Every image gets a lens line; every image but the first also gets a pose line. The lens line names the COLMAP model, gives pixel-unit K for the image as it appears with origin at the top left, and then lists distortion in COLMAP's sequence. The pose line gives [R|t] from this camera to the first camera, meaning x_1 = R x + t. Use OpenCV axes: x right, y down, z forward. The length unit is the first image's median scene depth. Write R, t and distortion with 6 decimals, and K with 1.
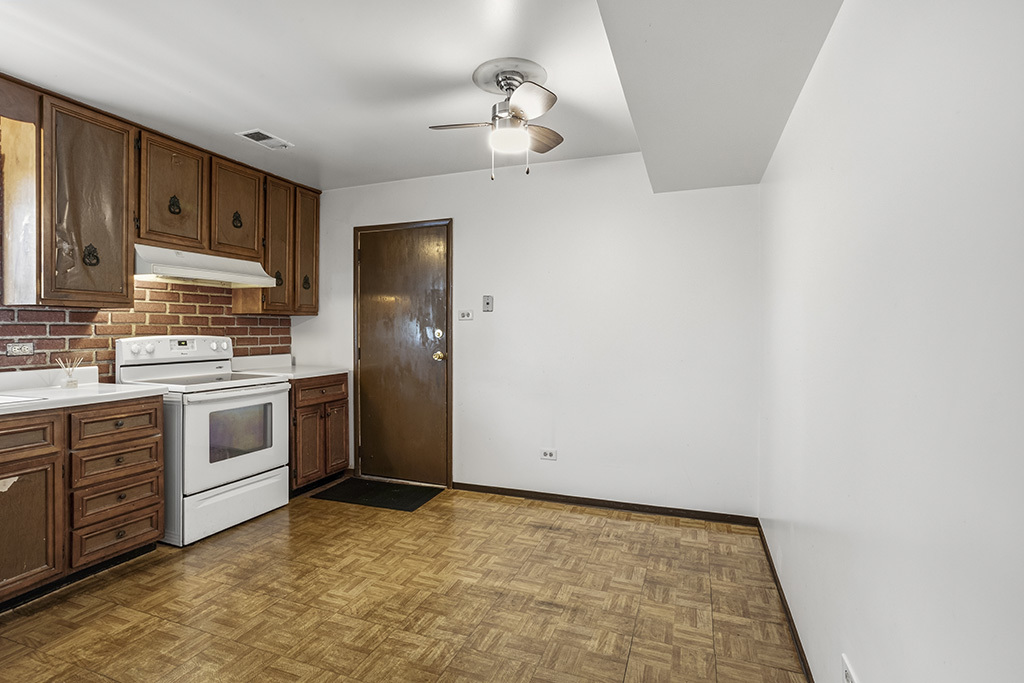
lens RADIAL K [[489.2, 0, 512.3], [0, 489.2, 334.7], [0, 0, 1]] dist [-0.040081, 0.004786]
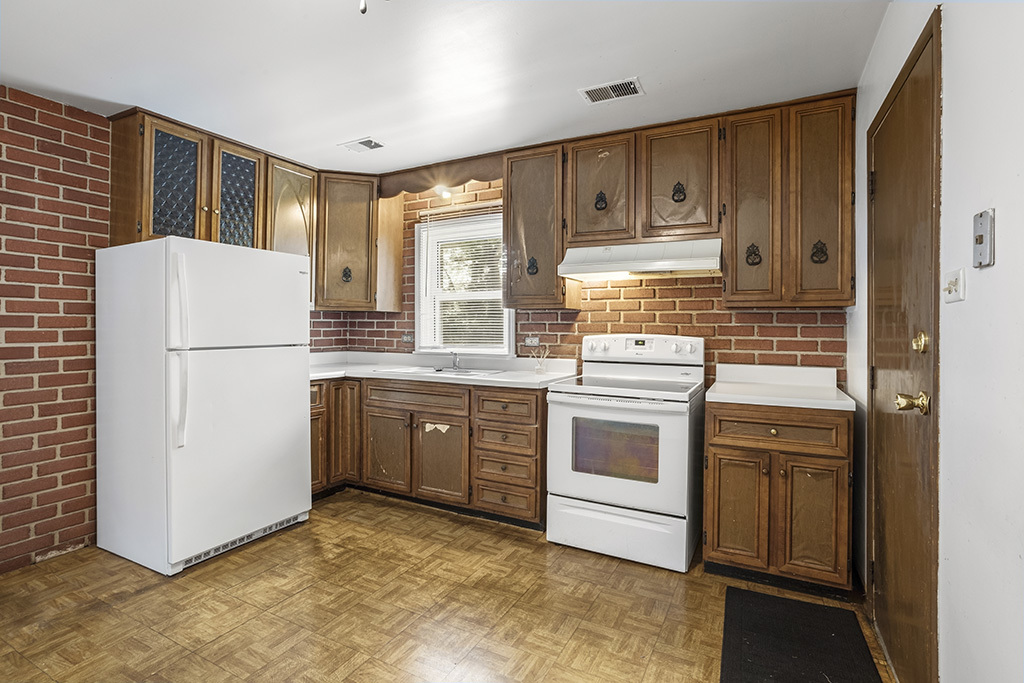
lens RADIAL K [[489.2, 0, 509.3], [0, 489.2, 335.1], [0, 0, 1]] dist [-0.040081, 0.004786]
pose [[-0.135767, 0.012336, -0.990664, 0.315625], [-0.018314, 0.999720, 0.014959, -0.007249], [0.990572, 0.020174, -0.135503, 0.972767]]
